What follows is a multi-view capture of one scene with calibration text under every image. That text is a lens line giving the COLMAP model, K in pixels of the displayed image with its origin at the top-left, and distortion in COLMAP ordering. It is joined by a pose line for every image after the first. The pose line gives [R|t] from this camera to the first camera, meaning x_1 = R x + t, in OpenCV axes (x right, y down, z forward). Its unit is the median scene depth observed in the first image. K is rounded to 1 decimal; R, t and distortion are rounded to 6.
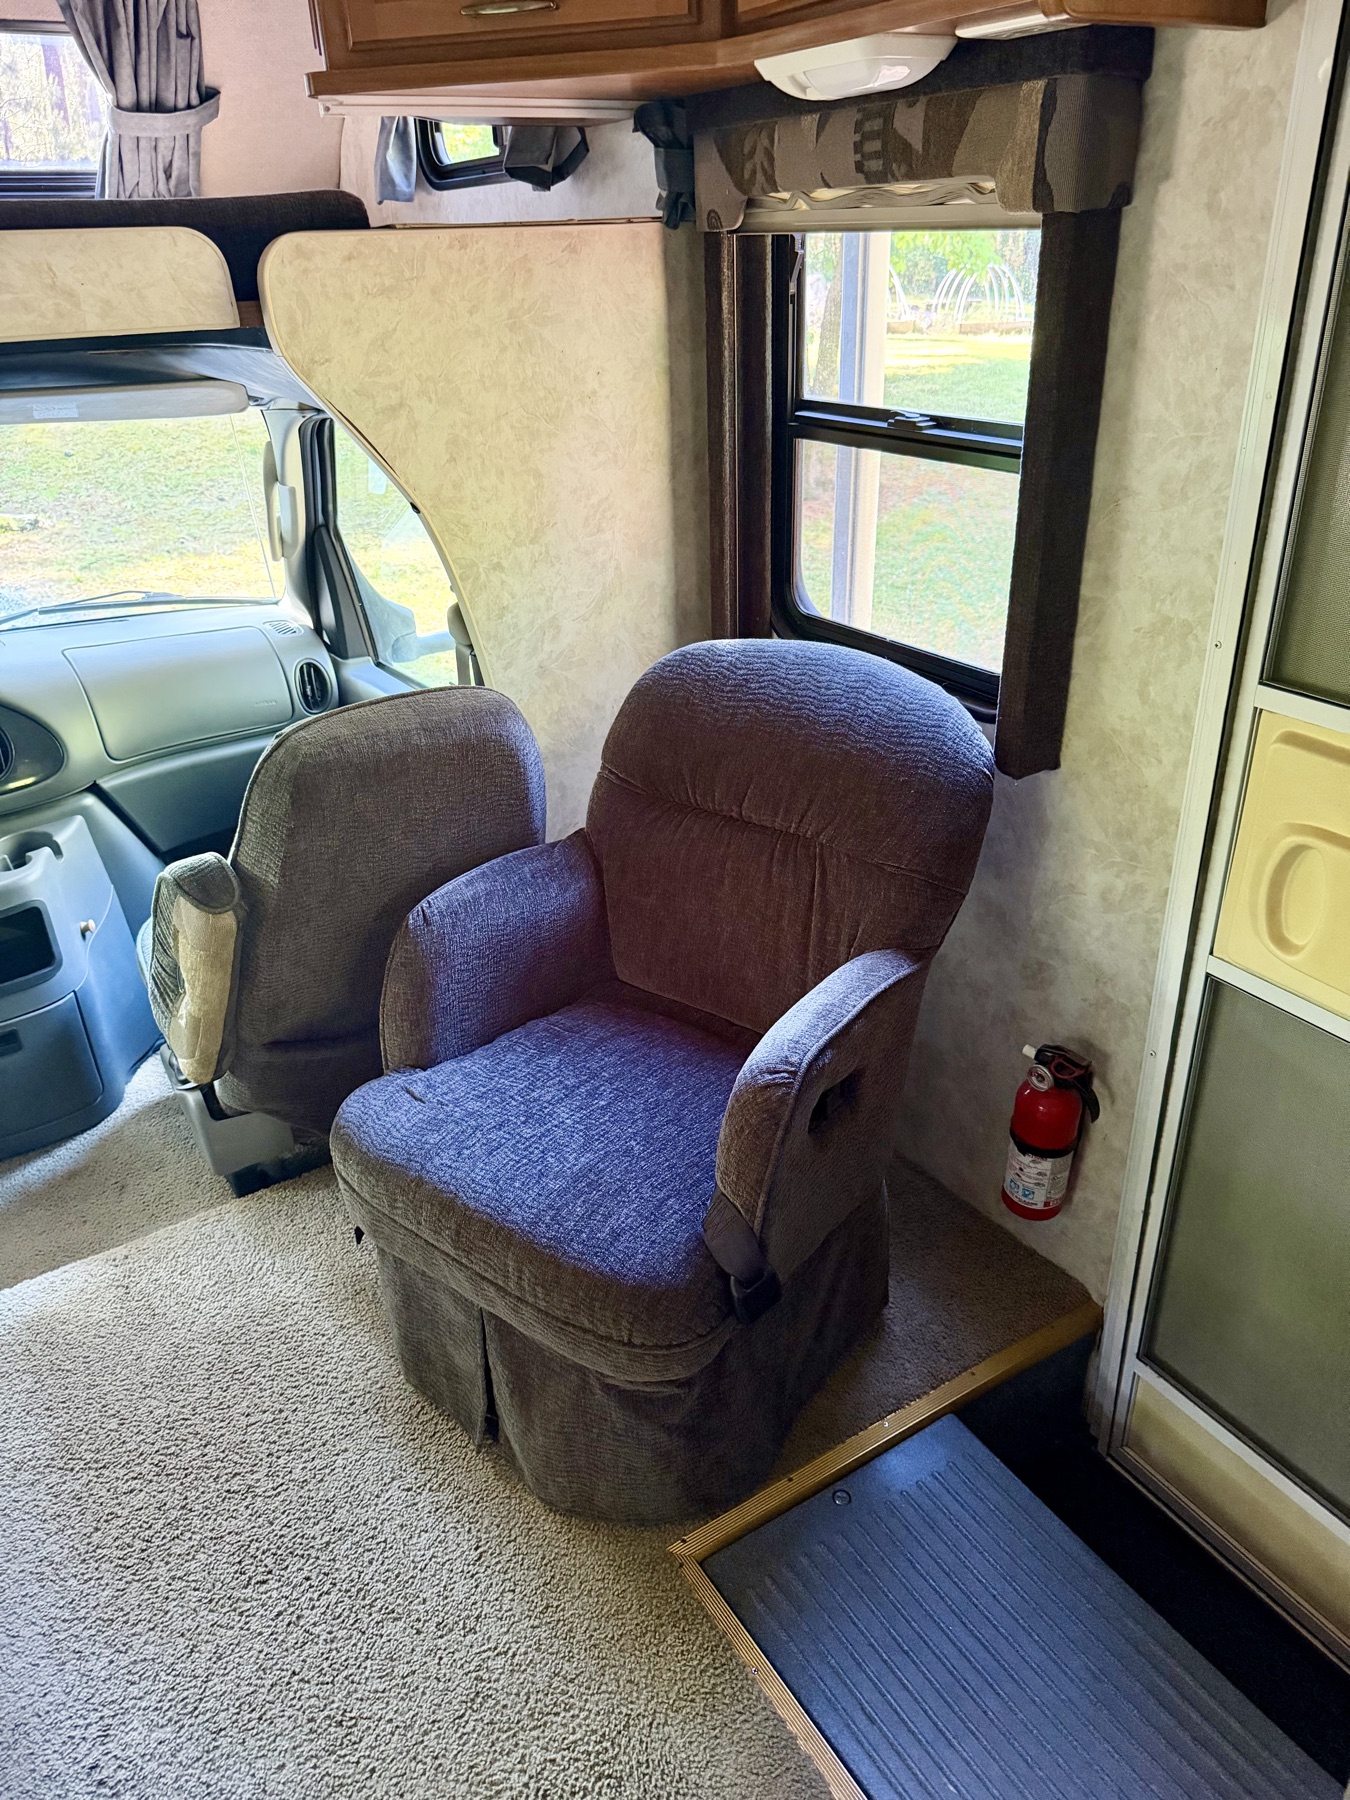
lens RADIAL K [[1263.8, 0, 662.6], [0, 1263.8, 907.8], [0, 0, 1]] dist [0.078704, -0.096549]
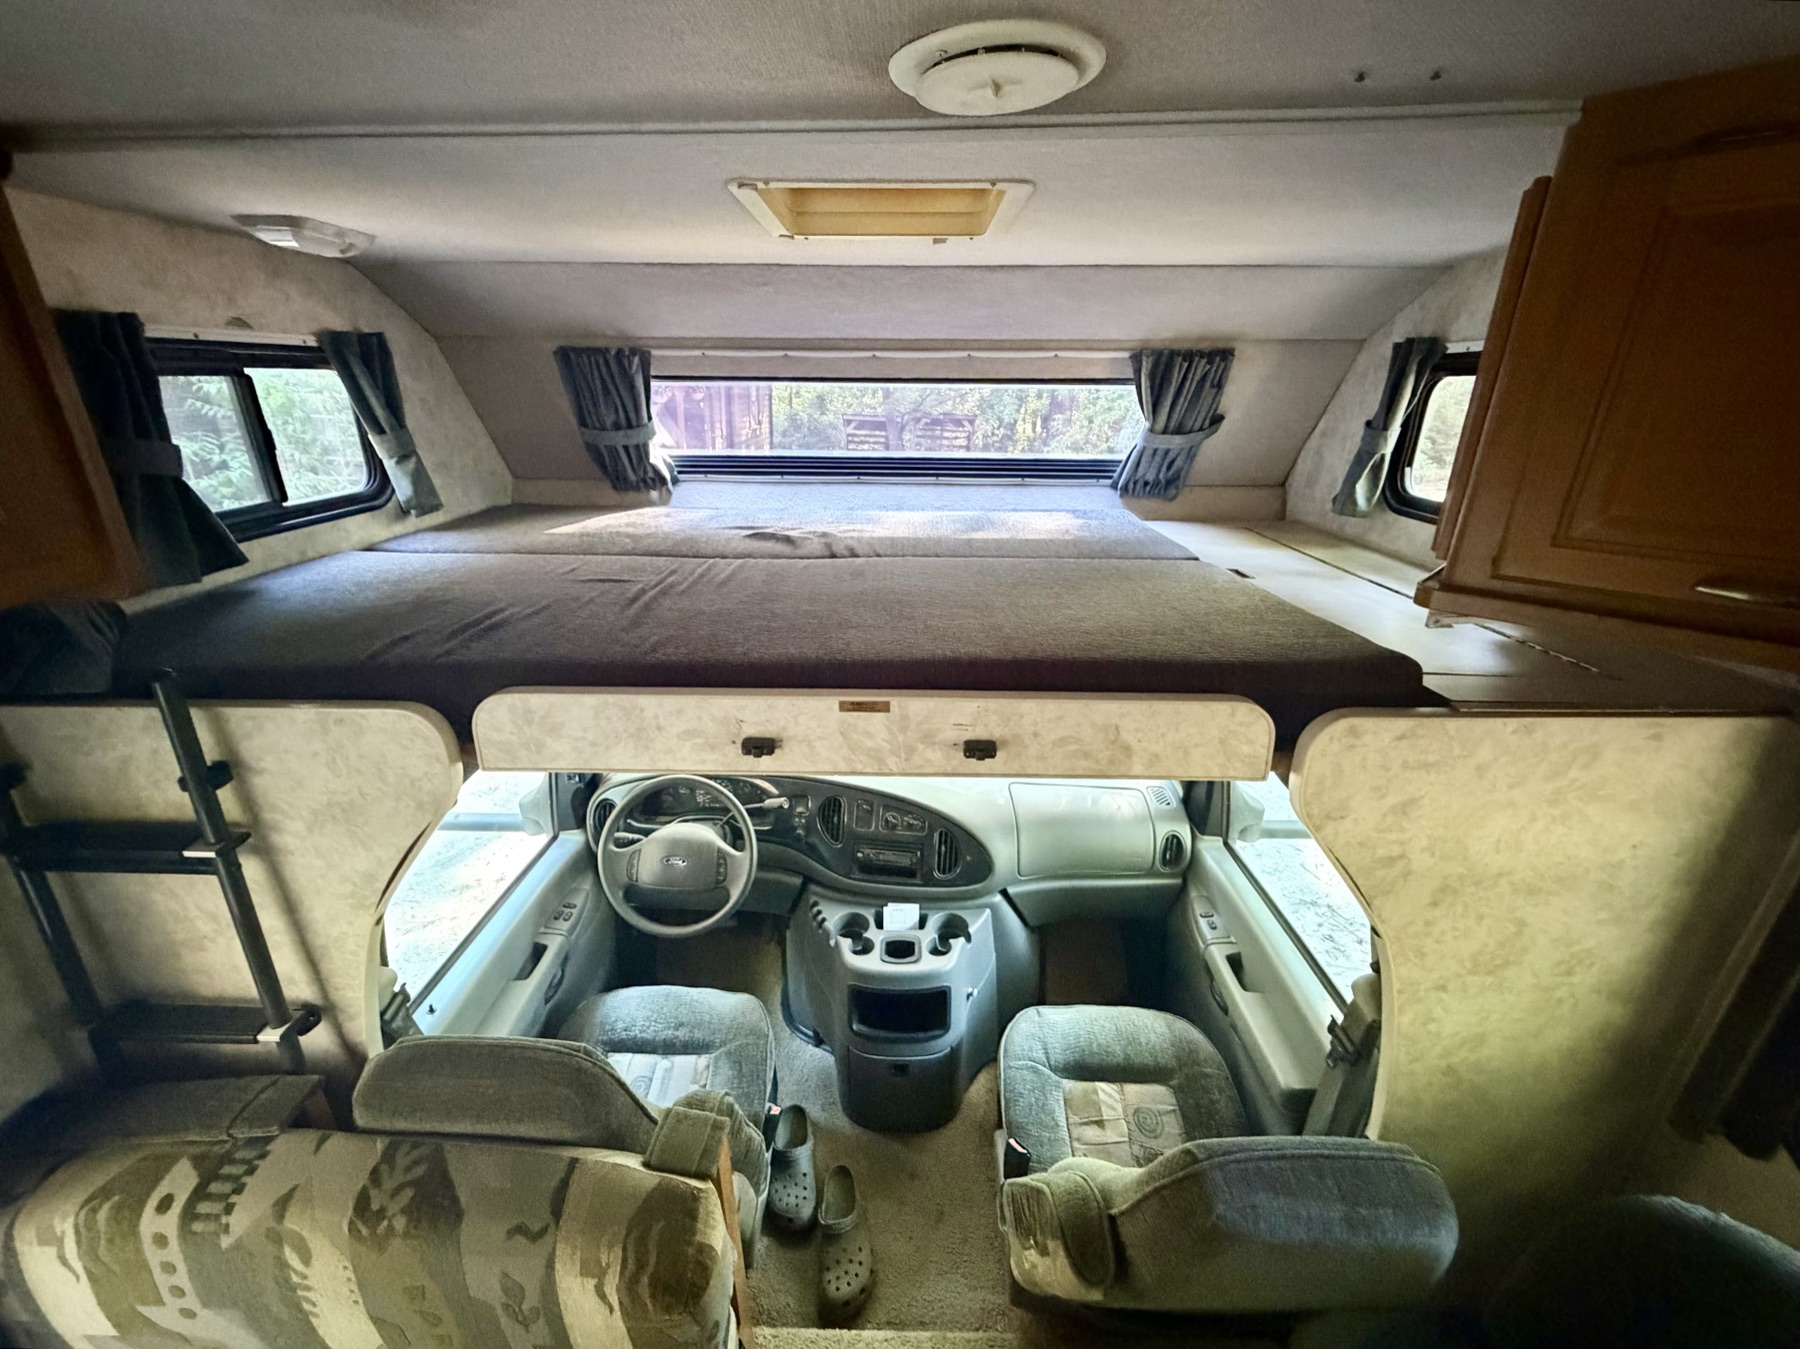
lens RADIAL K [[719.6, 0, 908.2], [0, 719.6, 665.5], [0, 0, 1]] dist [0.000017, 0.000169]
pose [[0.839982, 0.240843, -0.486235, -0.216251], [-0.278749, 0.960346, -0.005864, -0.317258], [0.465541, 0.140463, 0.873809, 0.229881]]
